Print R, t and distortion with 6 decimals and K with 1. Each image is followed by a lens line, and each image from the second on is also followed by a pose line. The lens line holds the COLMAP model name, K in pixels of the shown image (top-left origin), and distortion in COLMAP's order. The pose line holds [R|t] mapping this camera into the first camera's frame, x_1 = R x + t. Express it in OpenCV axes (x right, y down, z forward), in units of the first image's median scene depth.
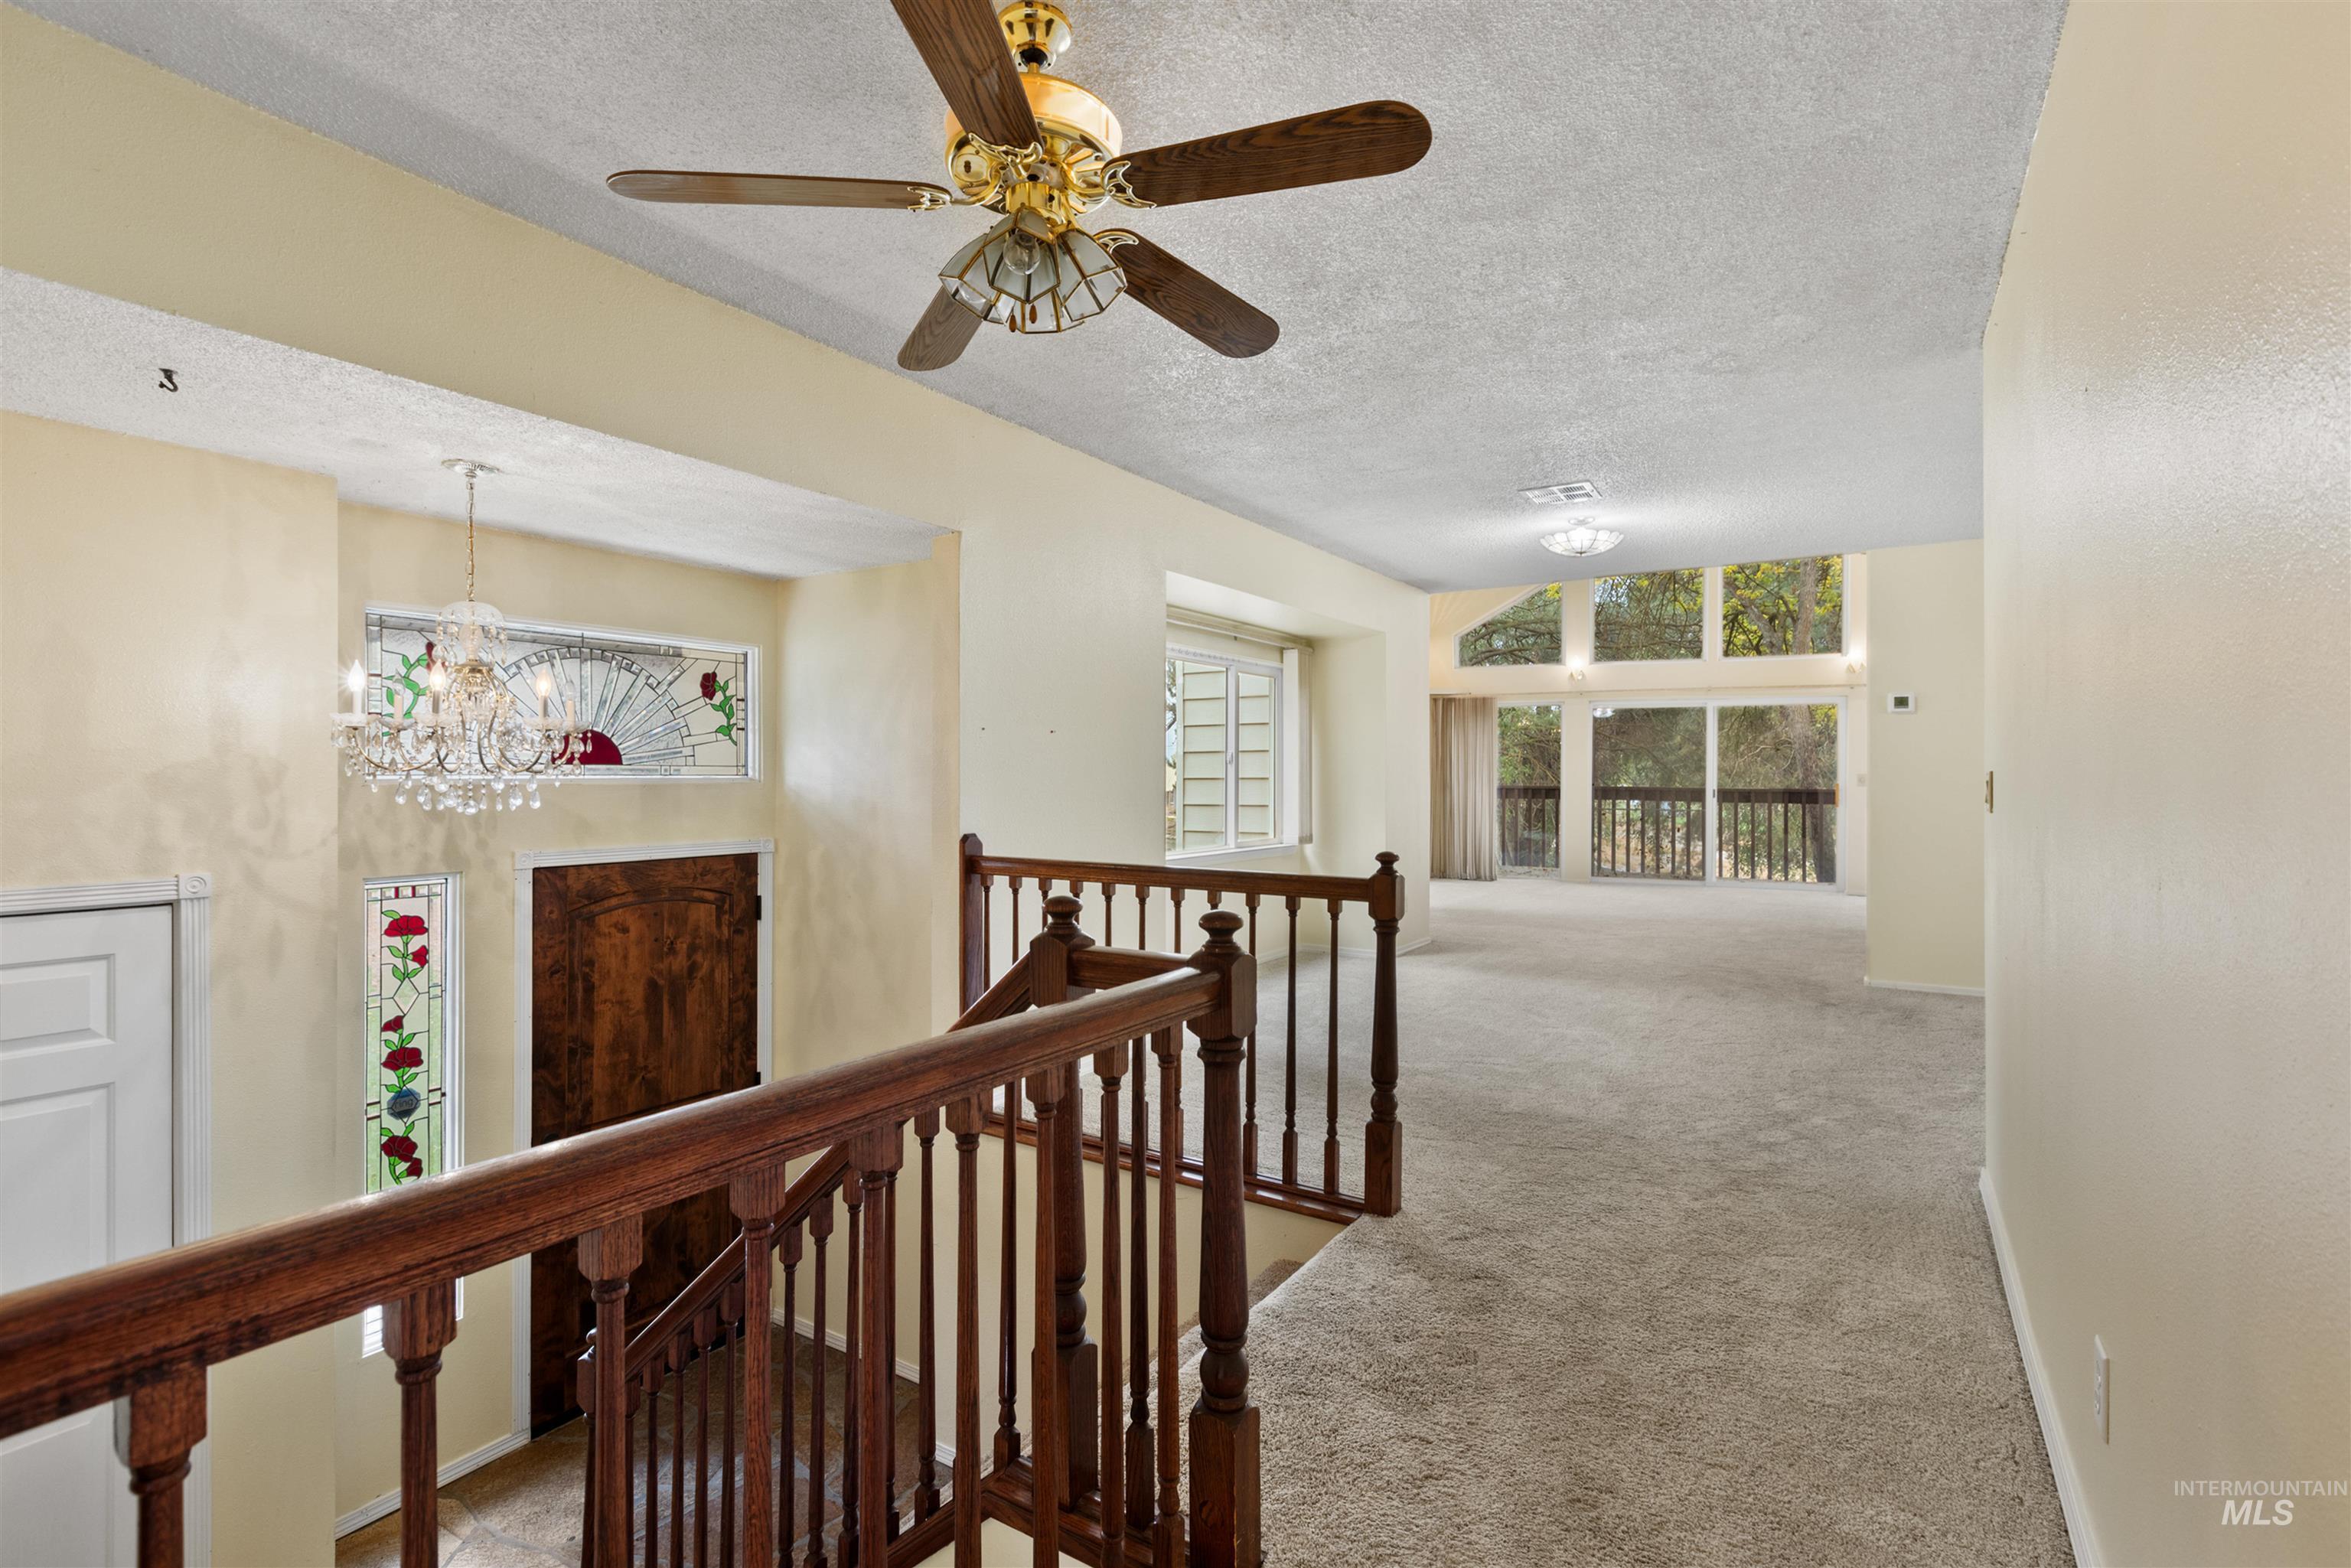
lens RADIAL K [[1069.3, 0, 1165.3], [0, 1069.3, 779.2], [0, 0, 1]] dist [0.002215, 0.000163]
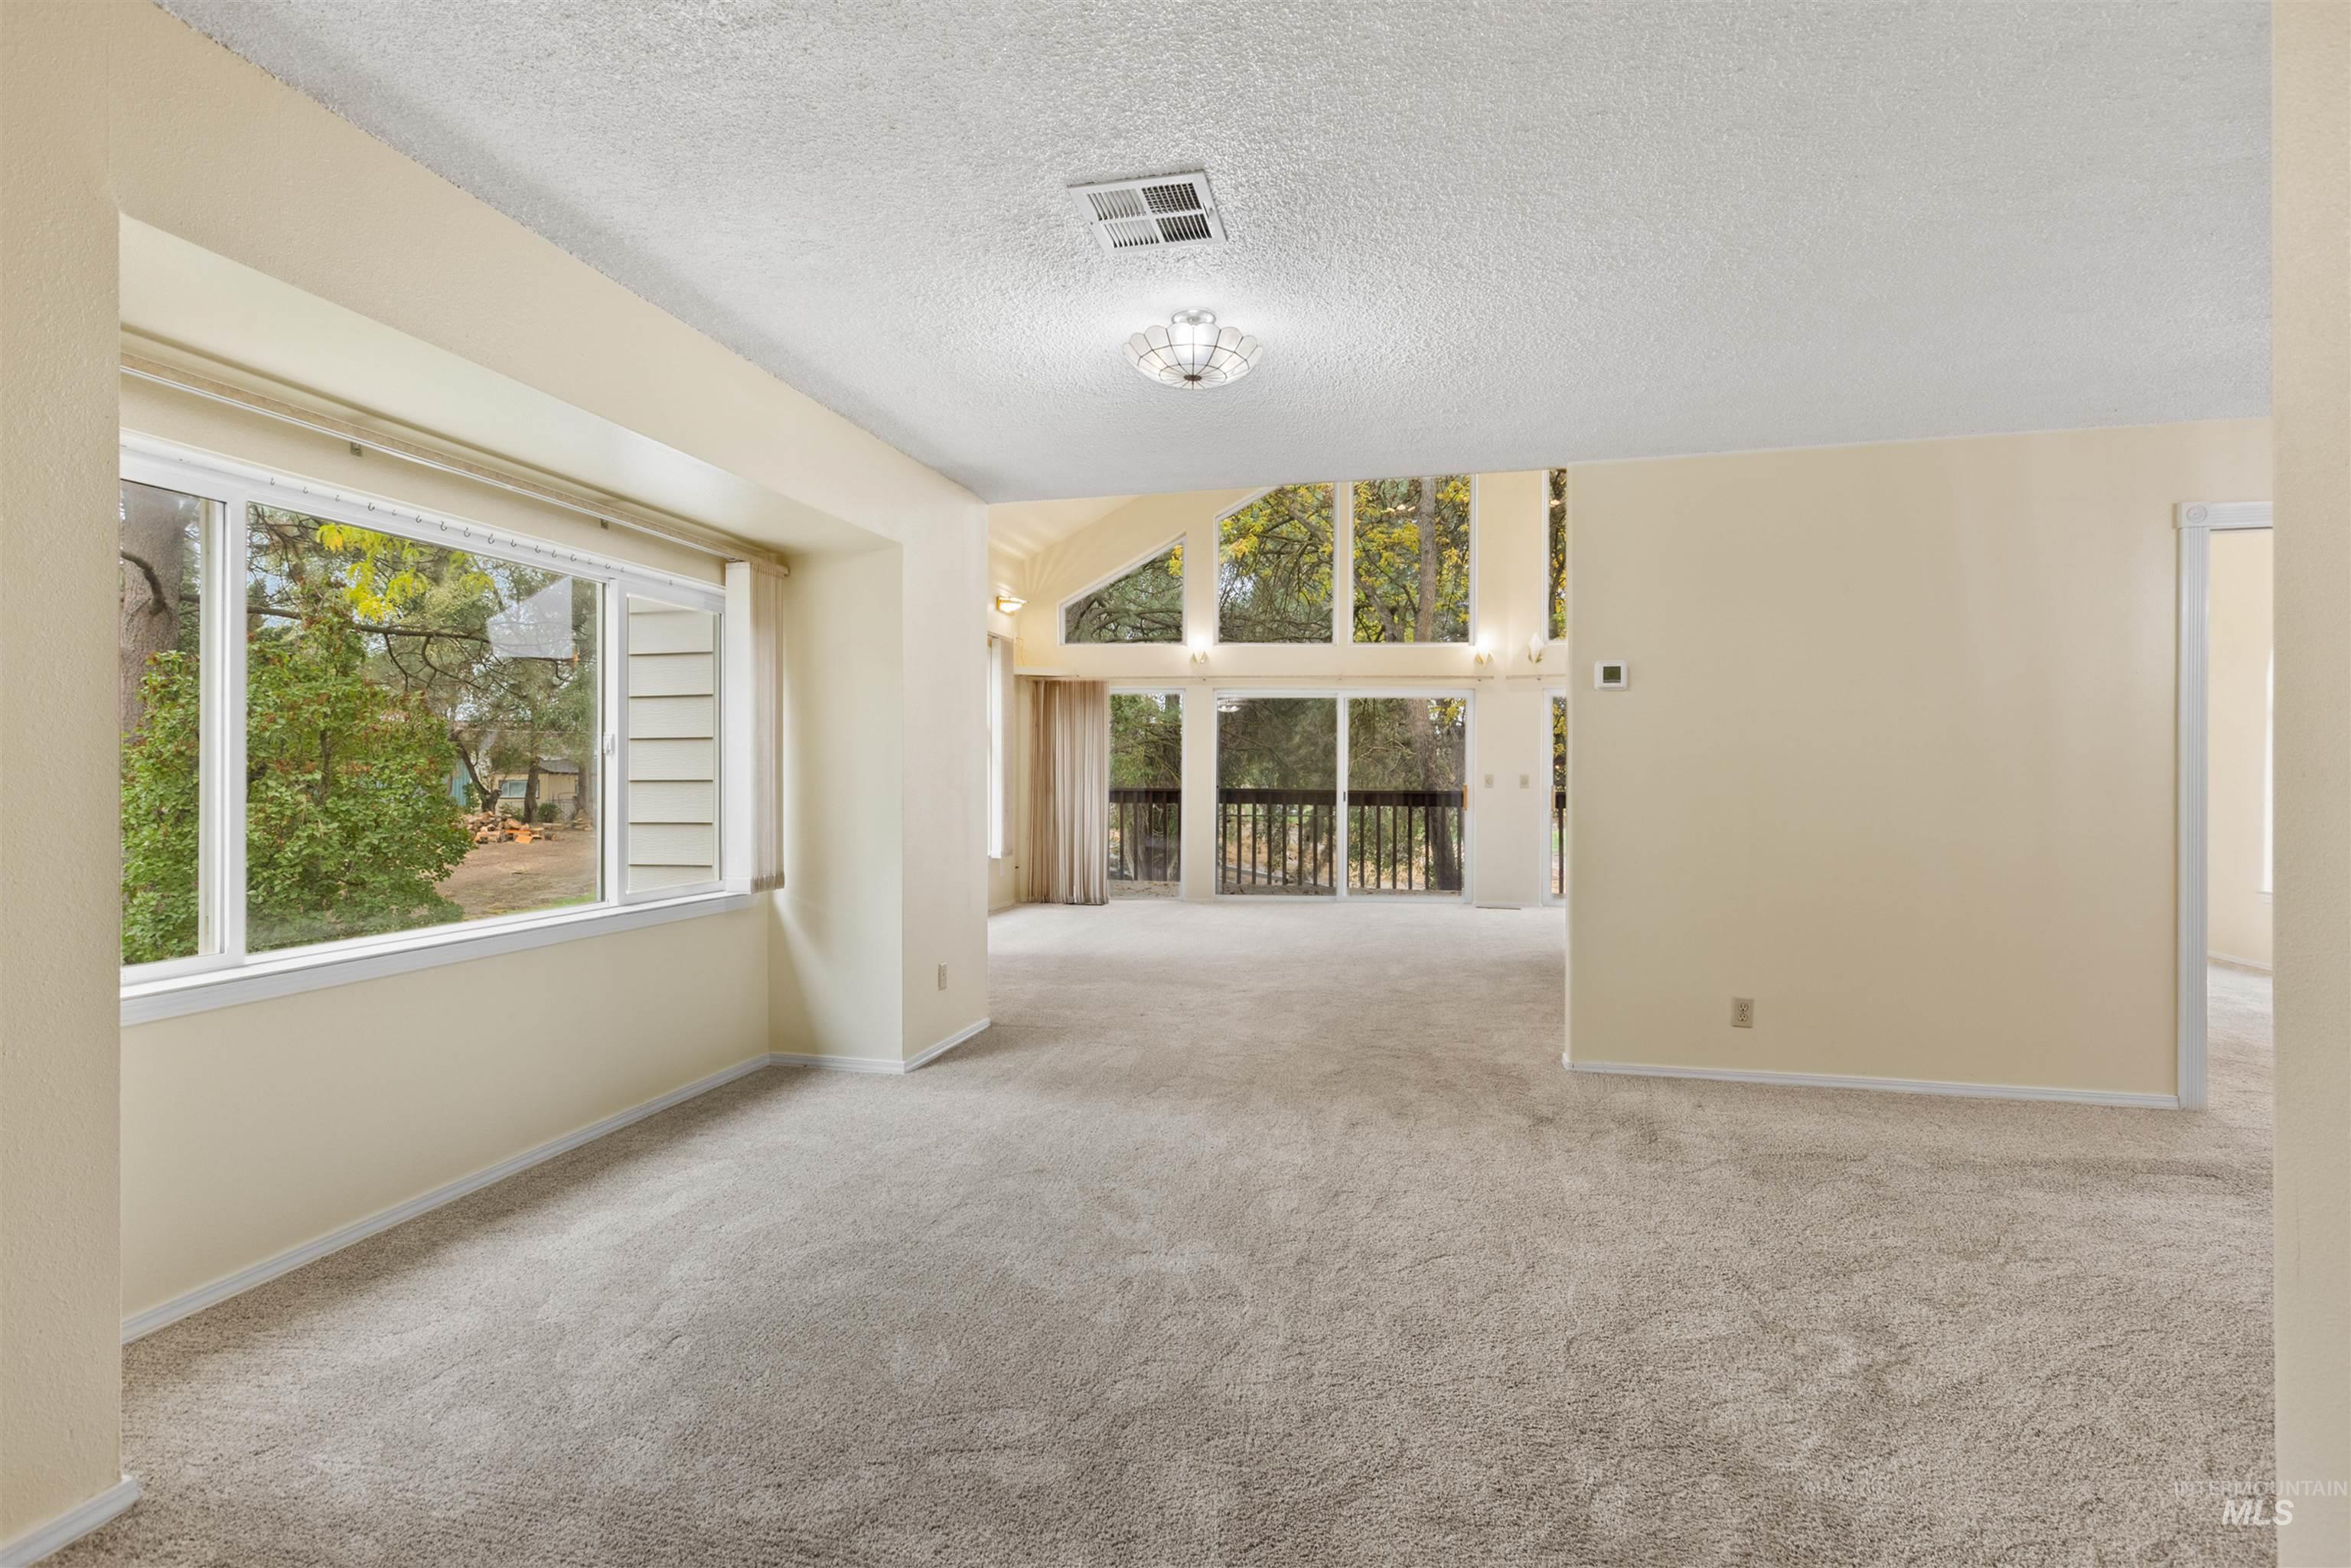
lens RADIAL K [[1061.2, 0, 1175.5], [0, 1061.2, 784.0], [0, 0, 1]] dist [-0.000093, 0.000286]
pose [[0.943273, -0.002663, 0.332008, 0.089230], [0.001394, 0.999991, 0.004061, -0.000777], [-0.332016, -0.003367, 0.943268, 0.217456]]
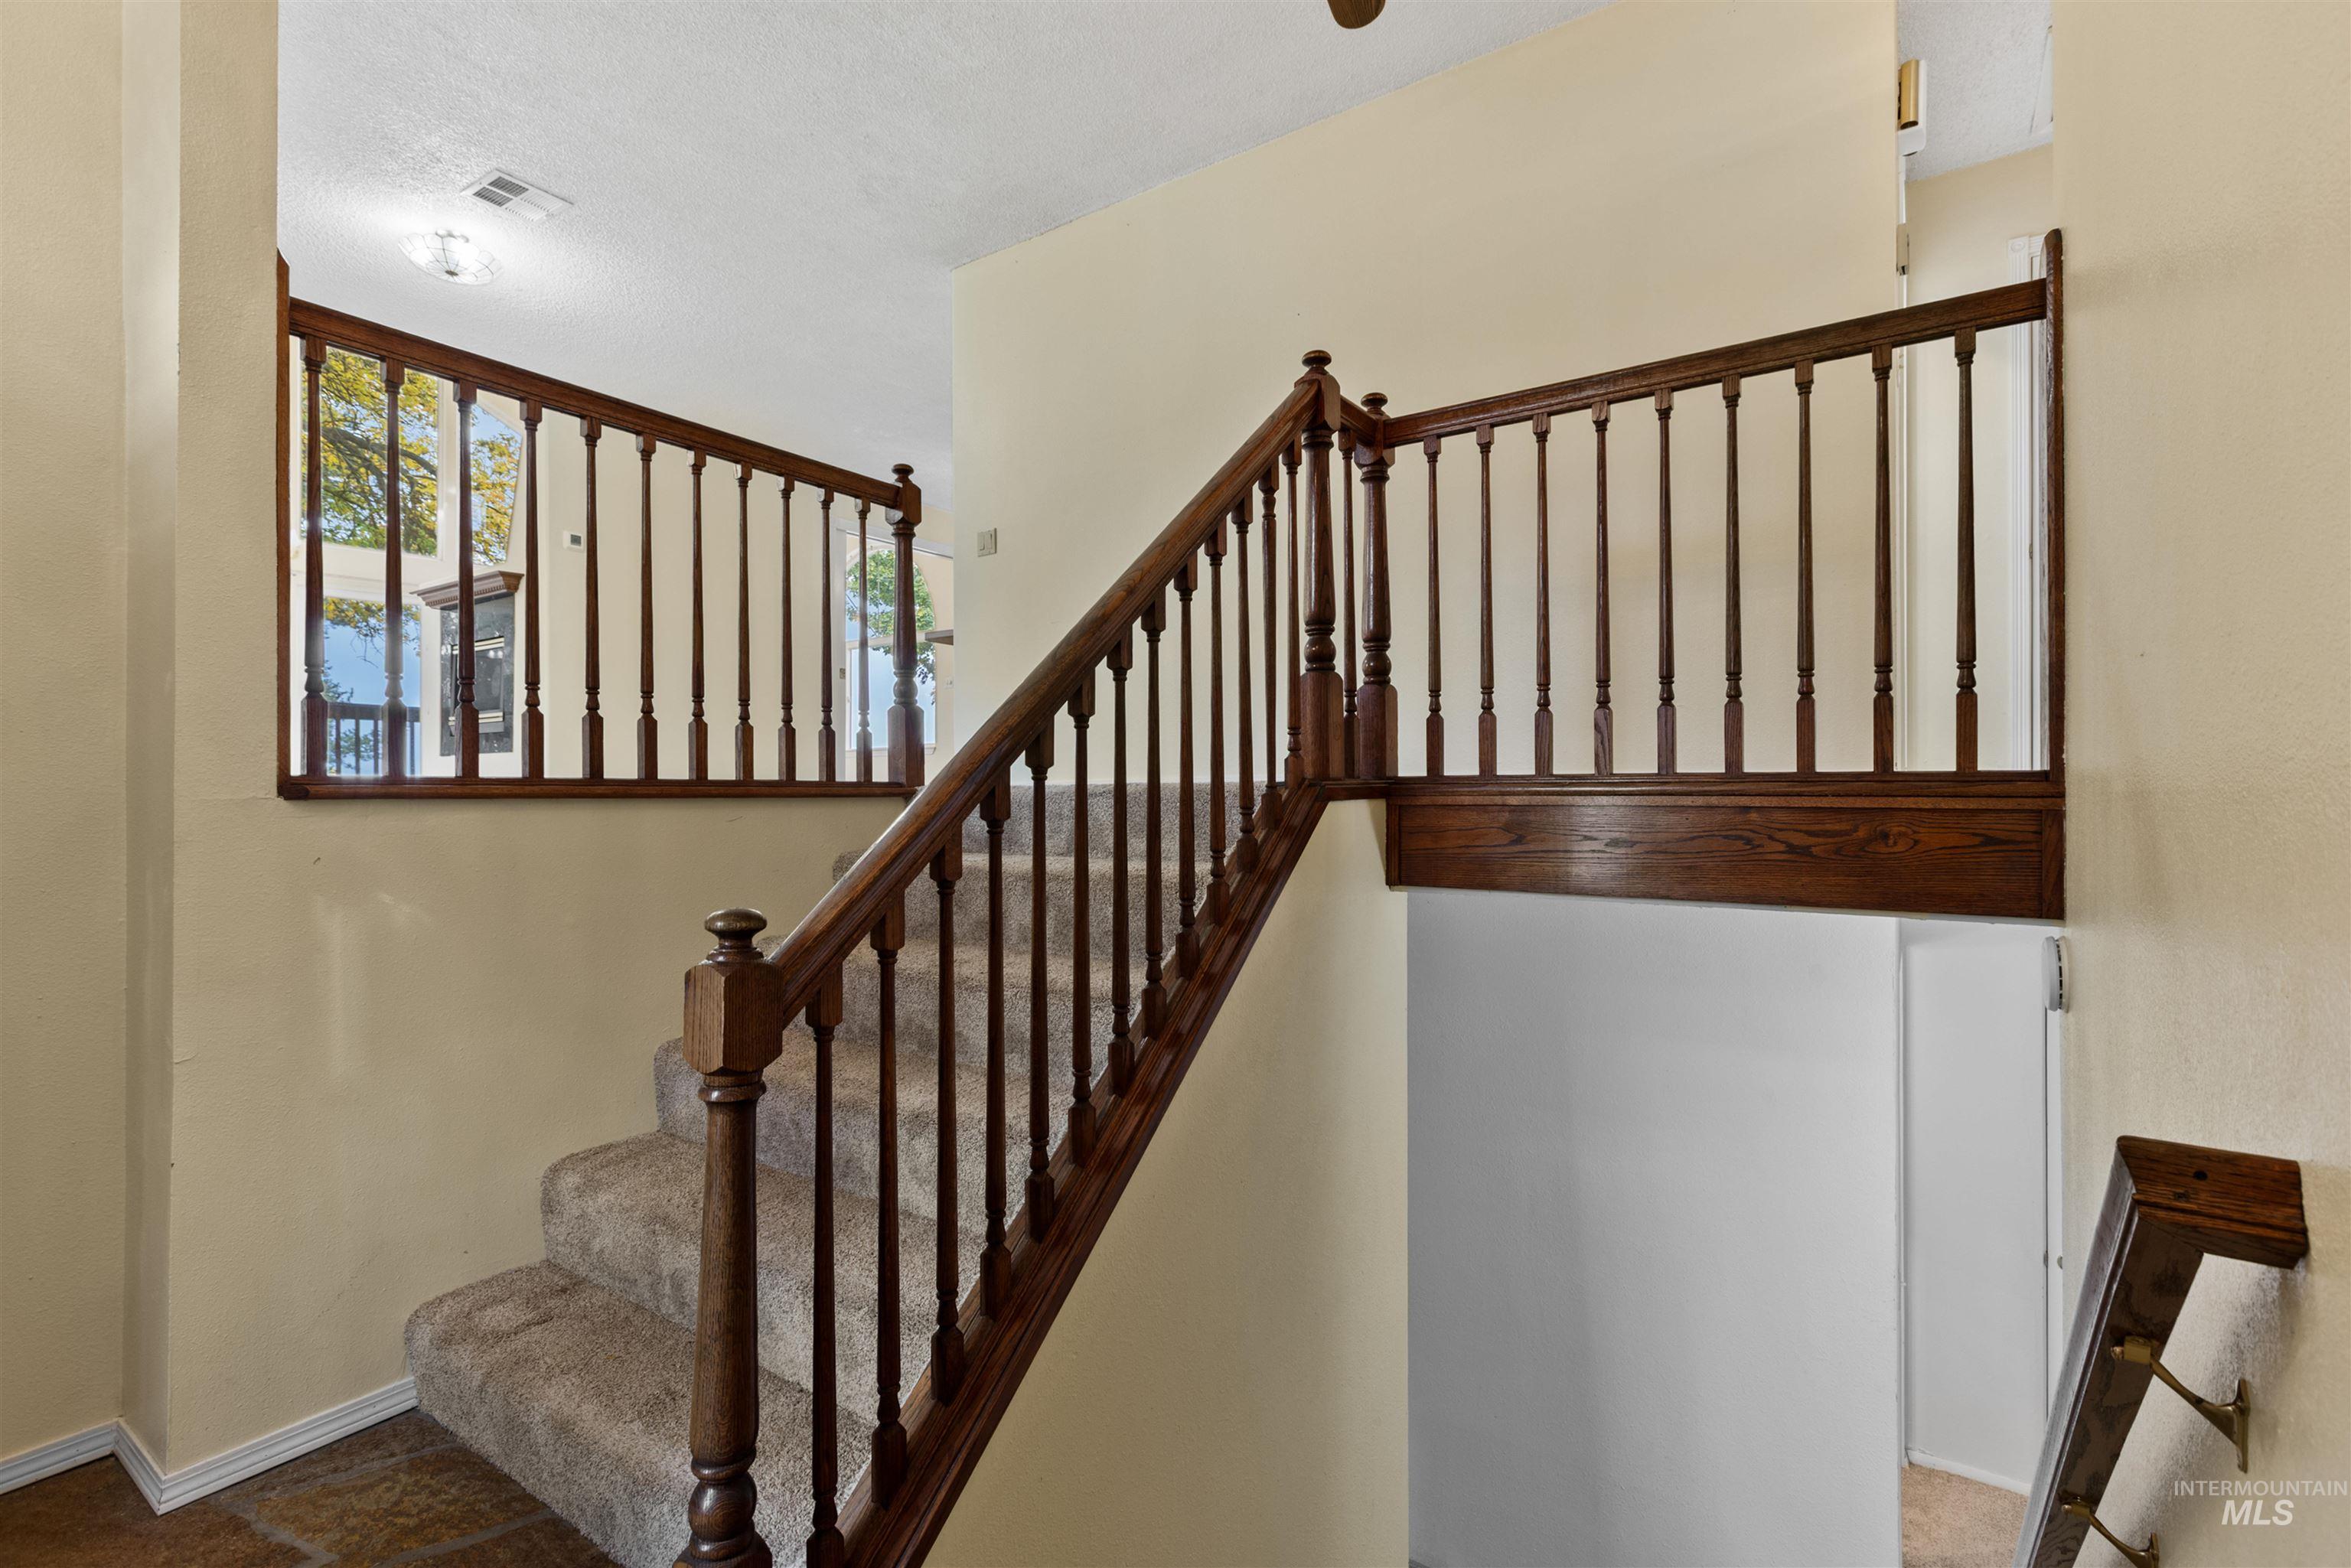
lens RADIAL K [[1069.3, 0, 1165.3], [0, 1069.3, 779.2], [0, 0, 1]] dist [0.002215, 0.000163]
pose [[0.027469, 0.008140, 0.999590, -0.218116], [0.008404, 0.999930, -0.008374, 0.101039], [-0.999587, 0.008630, 0.027399, 0.178770]]
